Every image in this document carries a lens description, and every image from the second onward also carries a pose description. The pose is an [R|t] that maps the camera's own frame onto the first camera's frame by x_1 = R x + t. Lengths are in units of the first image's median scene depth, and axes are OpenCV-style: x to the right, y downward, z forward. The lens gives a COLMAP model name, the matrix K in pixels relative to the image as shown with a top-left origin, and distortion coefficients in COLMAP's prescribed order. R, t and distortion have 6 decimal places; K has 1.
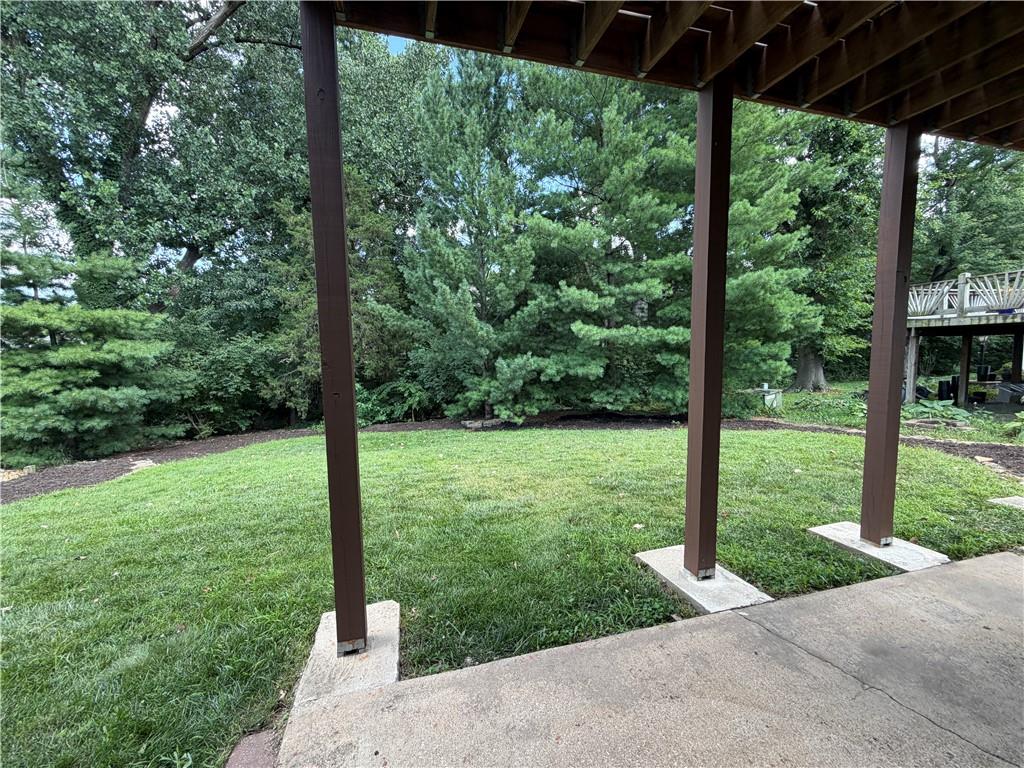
lens RADIAL K [[406.1, 0, 509.9], [0, 406.1, 385.3], [0, 0, 1]] dist [-0.002264, 0.000042]
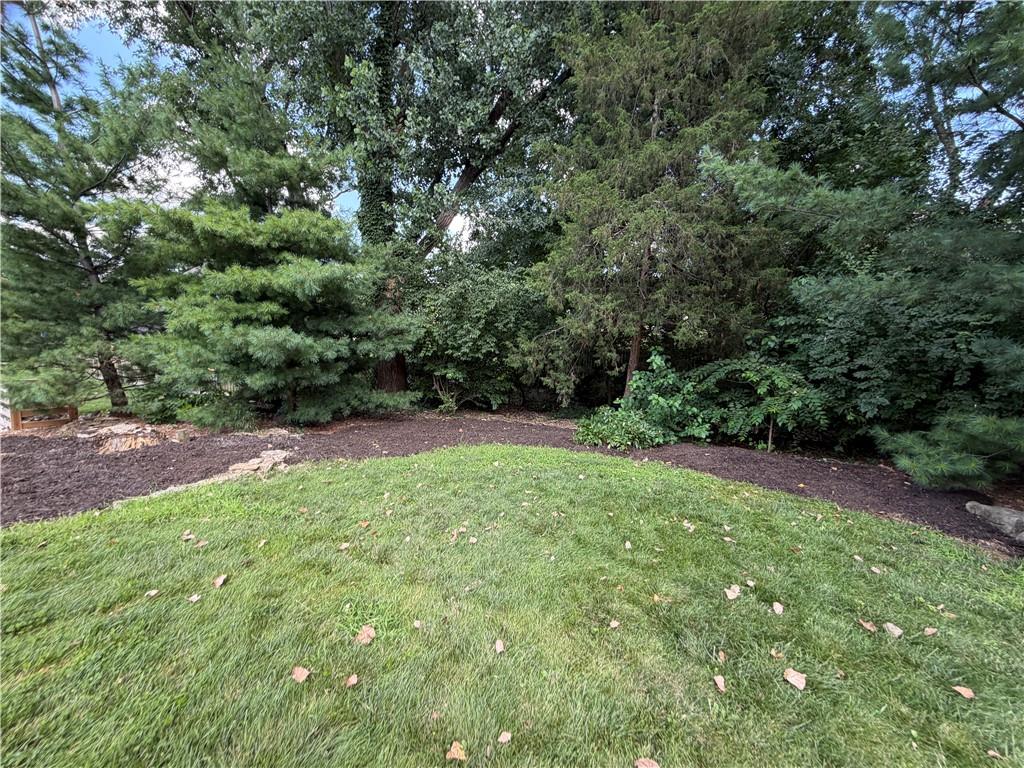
lens RADIAL K [[406.1, 0, 511.4], [0, 406.1, 386.9], [0, 0, 1]] dist [-0.002264, 0.000042]
pose [[0.731372, 0.129544, -0.669562, -0.165528], [-0.088788, 0.991524, 0.094852, 0.002107], [0.676174, -0.009923, 0.736675, 0.502990]]
